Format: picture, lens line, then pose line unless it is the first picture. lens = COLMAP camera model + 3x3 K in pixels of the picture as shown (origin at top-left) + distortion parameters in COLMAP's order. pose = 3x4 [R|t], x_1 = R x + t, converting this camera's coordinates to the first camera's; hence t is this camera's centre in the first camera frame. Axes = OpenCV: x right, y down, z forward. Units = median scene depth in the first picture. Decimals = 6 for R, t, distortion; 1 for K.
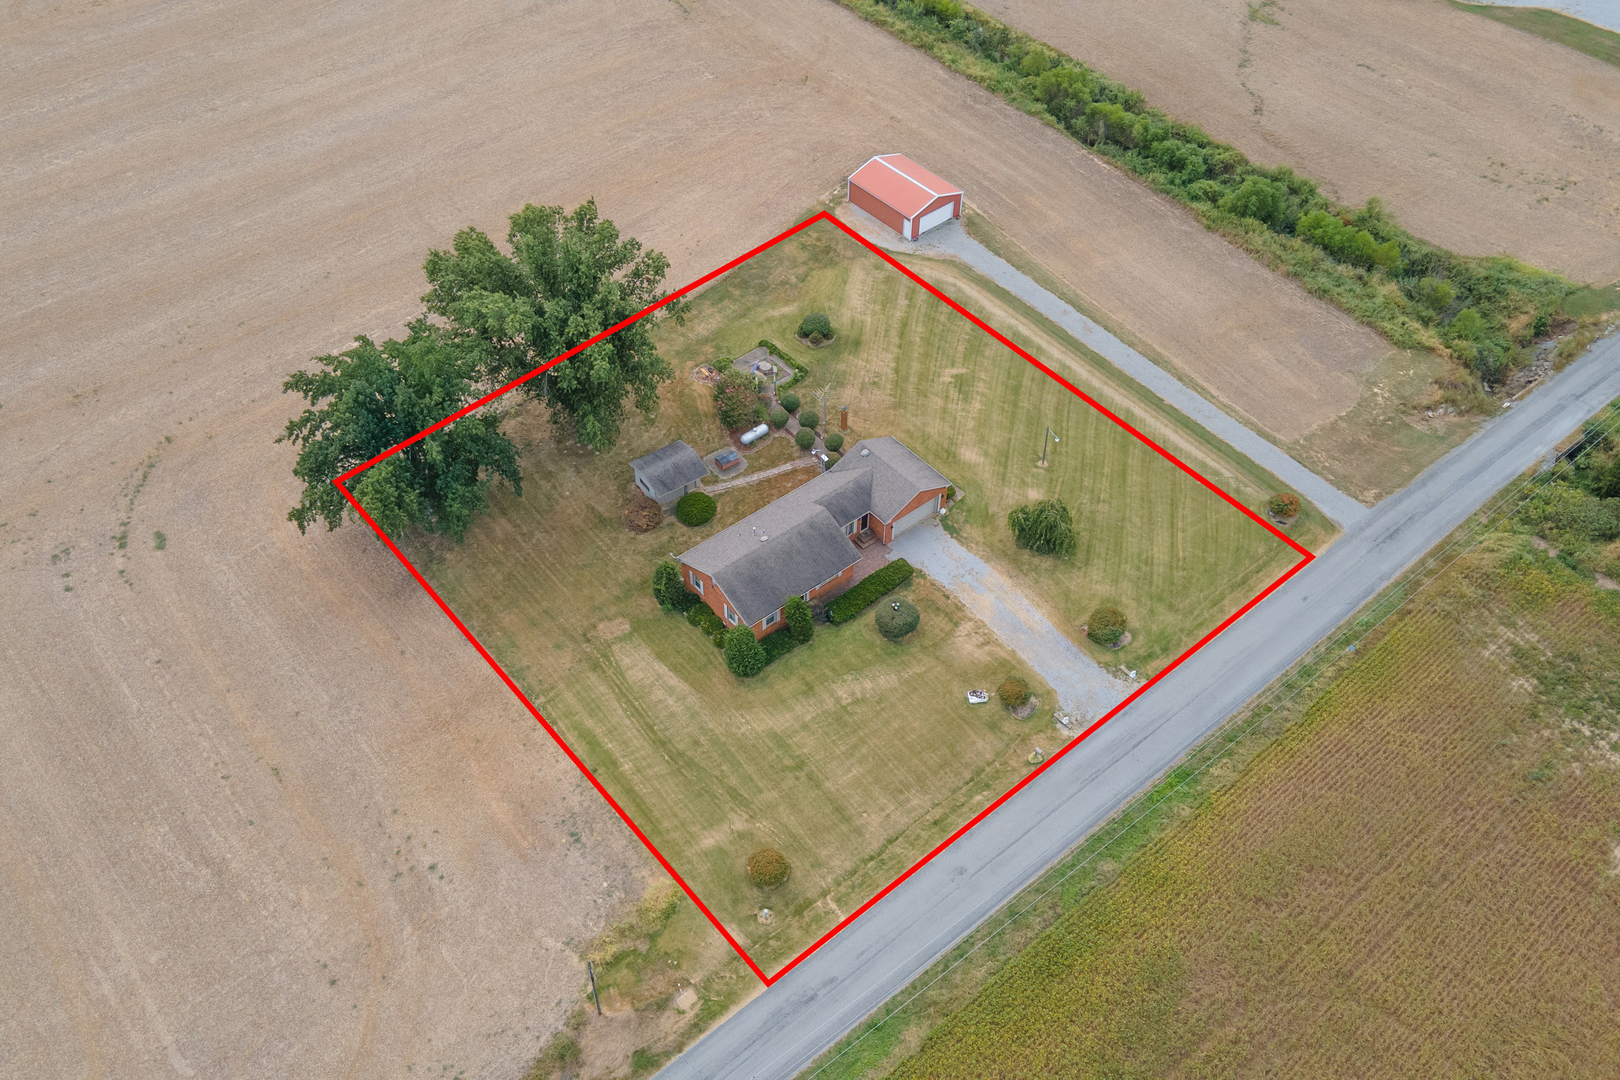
lens RADIAL K [[1571.2, 0, 818.8], [0, 1571.2, 534.9], [0, 0, 1]] dist [0.025267, 0.000000]
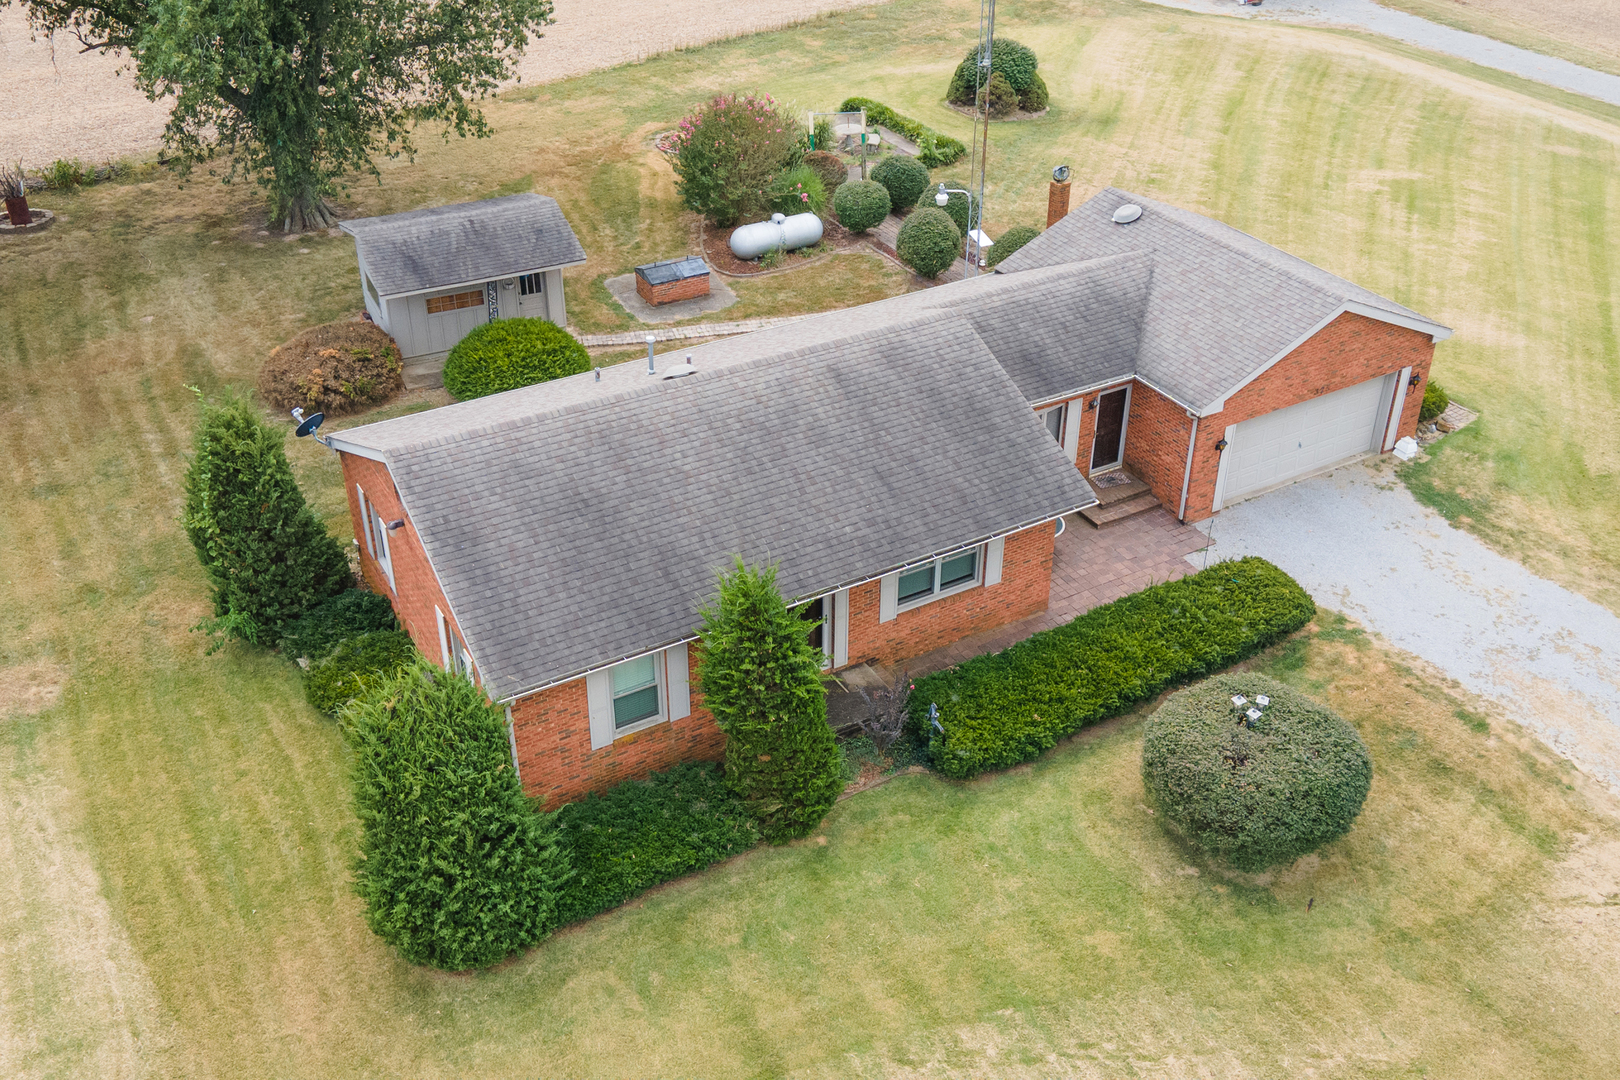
lens RADIAL K [[1571.2, 0, 812.7], [0, 1571.2, 500.1], [0, 0, 1]] dist [0.025267, 0.000000]
pose [[0.986374, 0.081026, -0.143181, 0.019789], [-0.114003, 0.964111, -0.239776, 0.074412], [0.118614, 0.252832, 0.960212, 0.786140]]
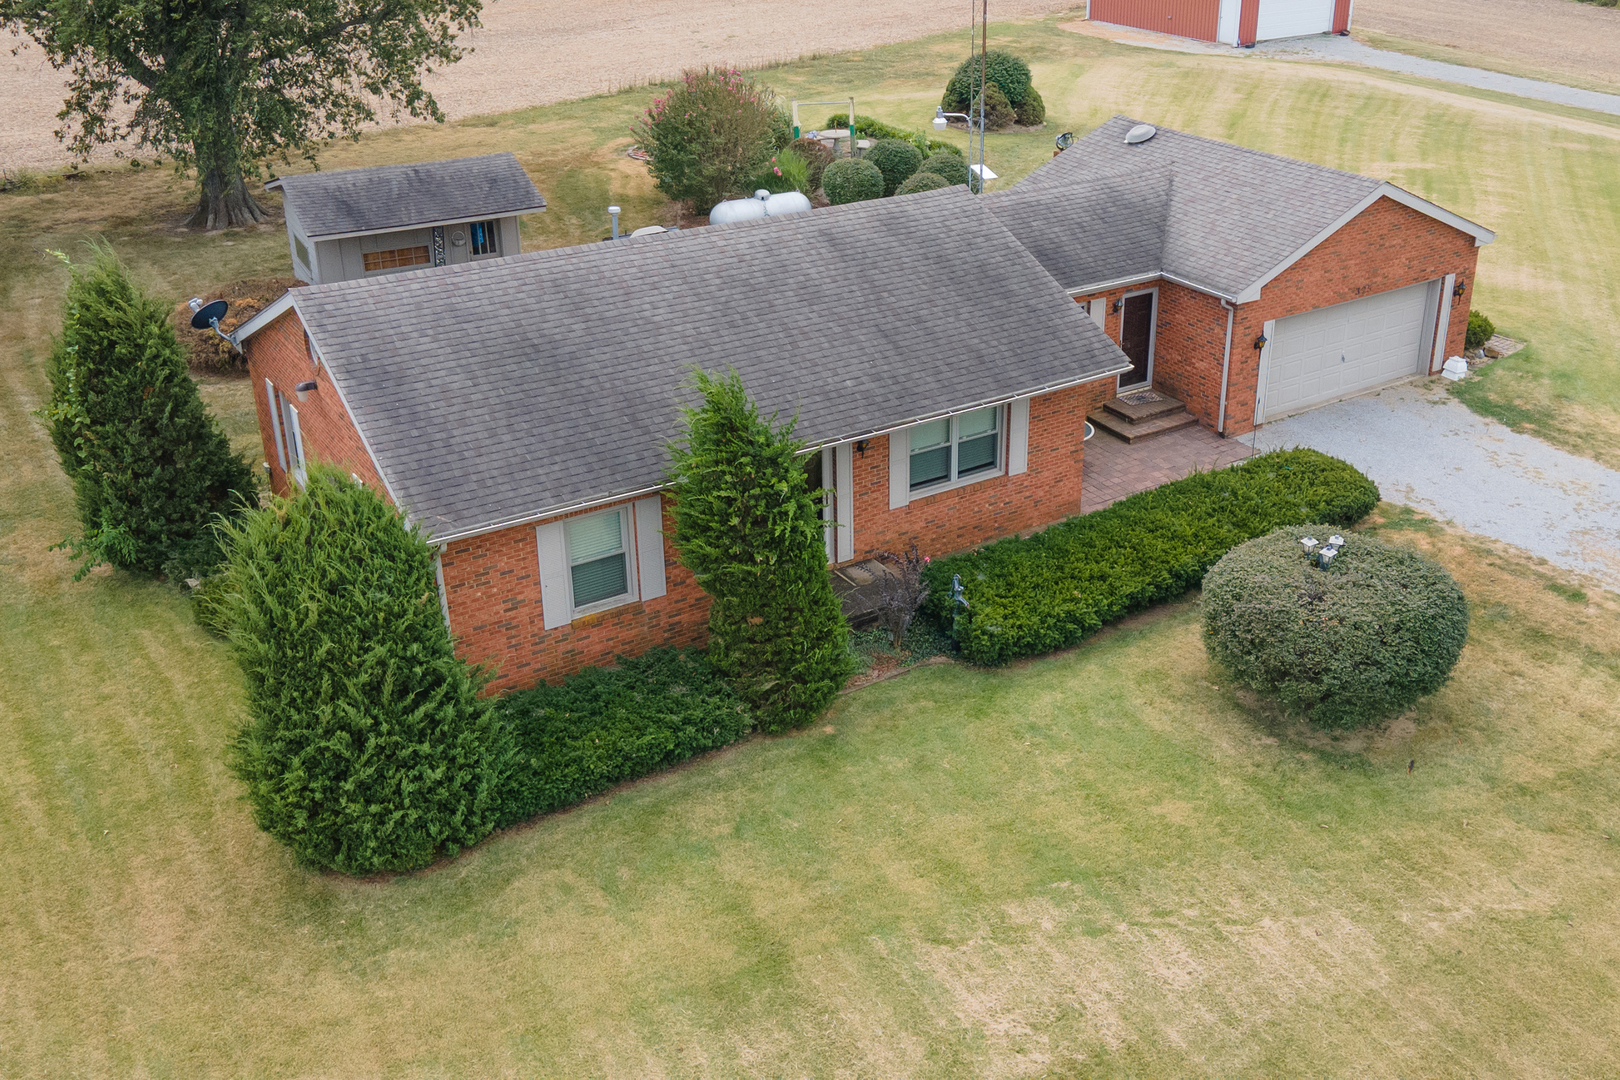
lens RADIAL K [[1628.4, 0, 938.1], [0, 1628.4, 475.4], [0, 0, 1]] dist [0.035453, 0.000000]
pose [[0.996848, 0.032500, -0.072366, 0.018778], [-0.057260, 0.926135, -0.372822, 0.107513], [0.054904, 0.375790, 0.925077, 0.821976]]
